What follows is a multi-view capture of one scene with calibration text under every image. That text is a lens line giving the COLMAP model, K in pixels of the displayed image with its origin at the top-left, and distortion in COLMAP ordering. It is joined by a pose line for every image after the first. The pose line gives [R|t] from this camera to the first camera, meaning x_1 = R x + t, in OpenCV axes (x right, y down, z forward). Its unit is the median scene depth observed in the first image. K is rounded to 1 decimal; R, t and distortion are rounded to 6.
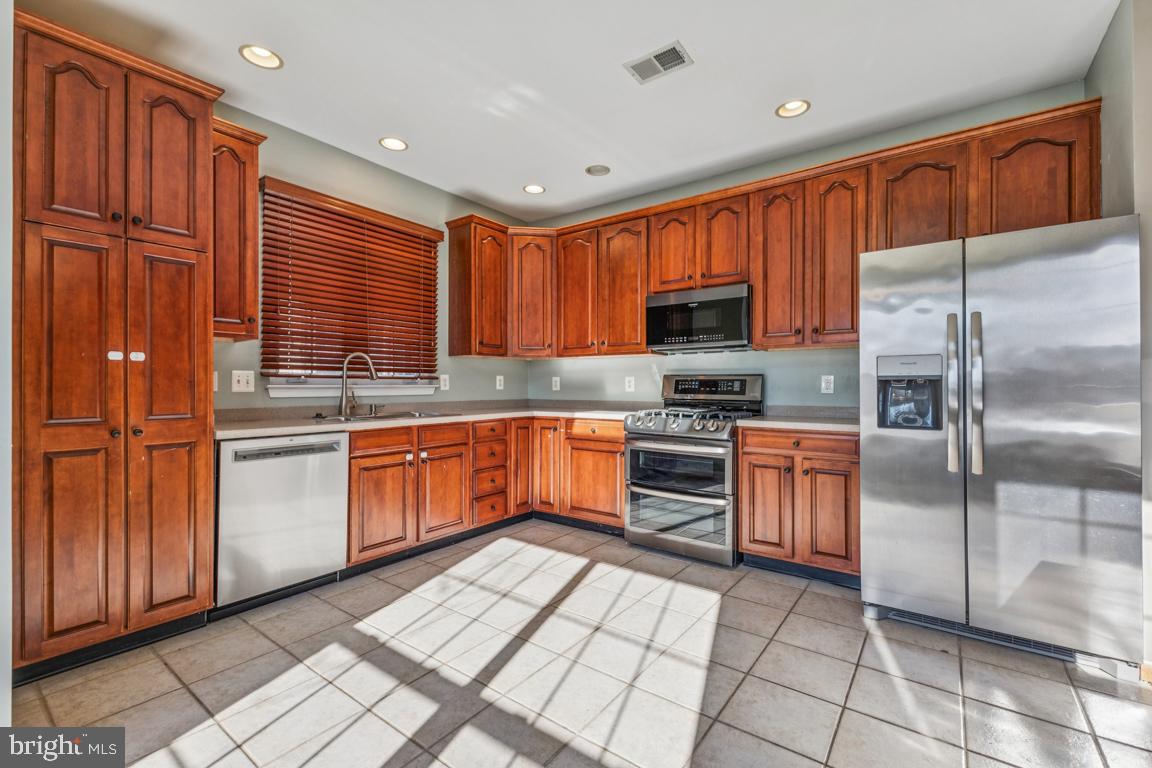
lens RADIAL K [[499.3, 0, 576.0], [0, 499.3, 384.0], [0, 0, 1]] dist [0.020509, -0.000796]
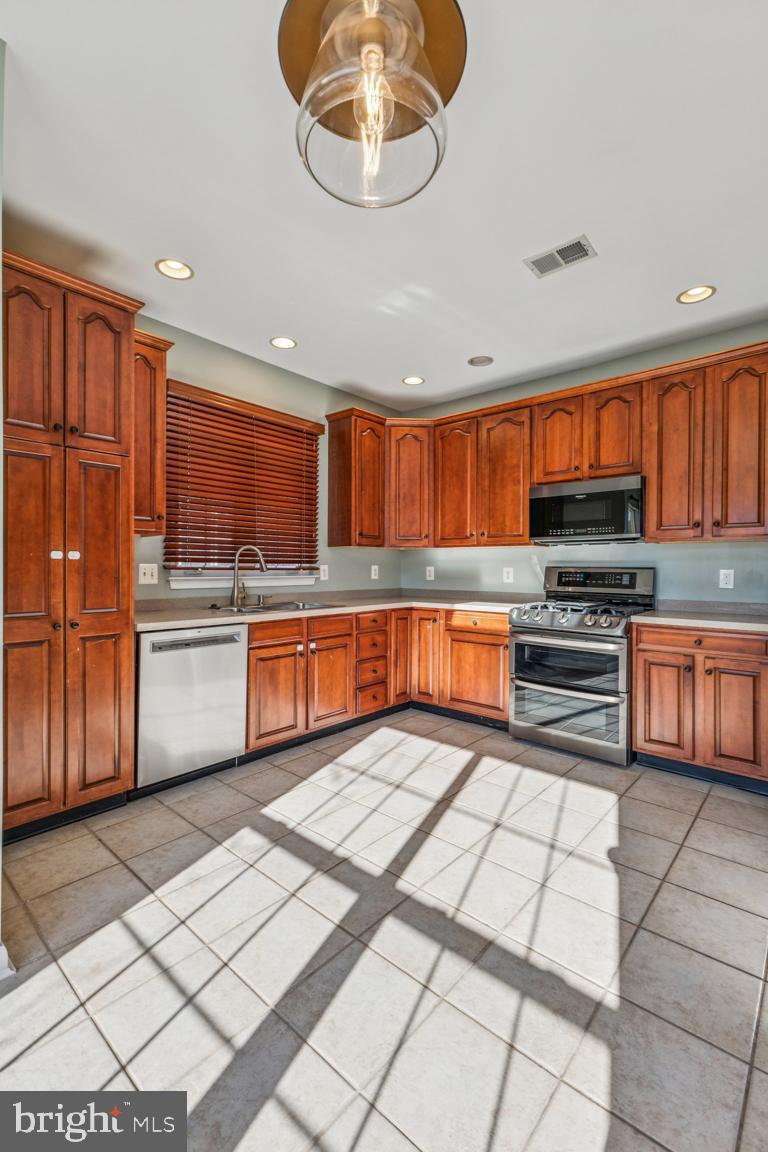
lens RADIAL K [[505.0, 0, 382.1], [0, 505.0, 568.0], [0, 0, 1]] dist [0.020905, 0.000112]
pose [[0.996999, 0.004382, -0.077287, -0.094631], [-0.004016, 0.999980, 0.004882, -0.026709], [0.077307, -0.004557, 0.996997, -0.026207]]
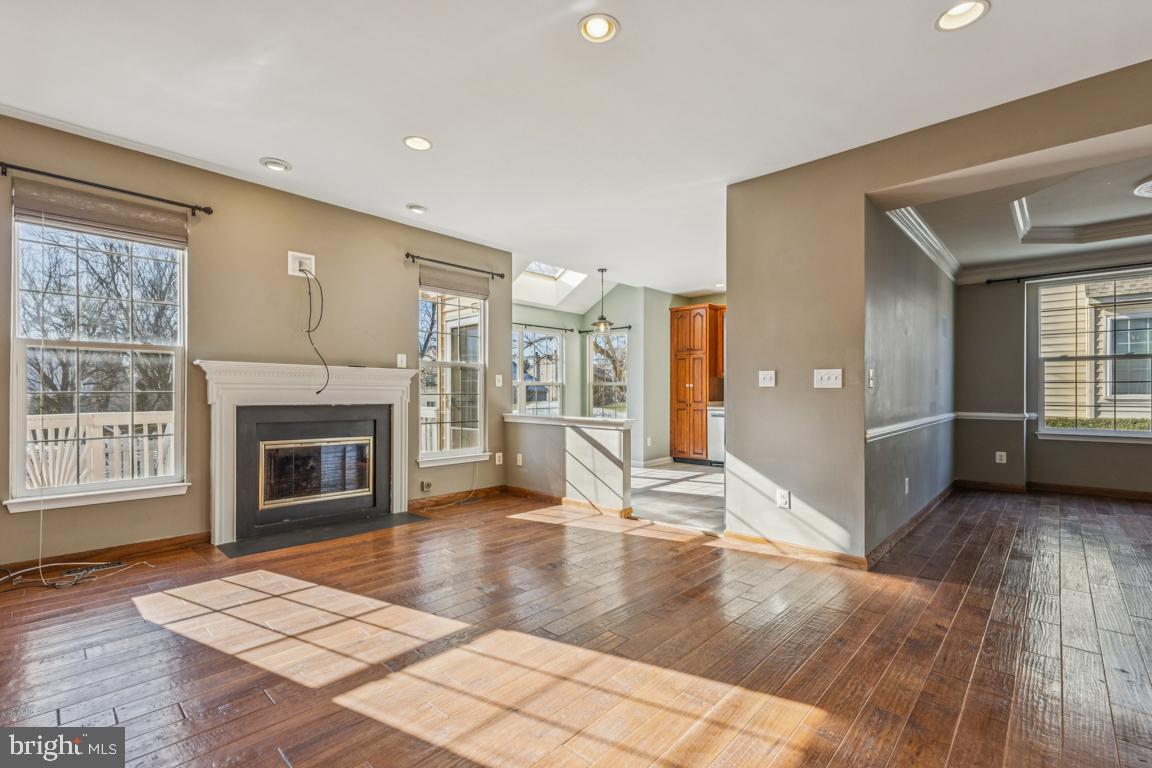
lens RADIAL K [[505.0, 0, 575.8], [0, 505.0, 391.4], [0, 0, 1]] dist [0.020905, 0.000112]
pose [[-0.108713, -0.004504, -0.994063, 2.242764], [0.003281, 0.999983, -0.004890, 0.004628], [0.994068, -0.003793, -0.108697, 0.423551]]
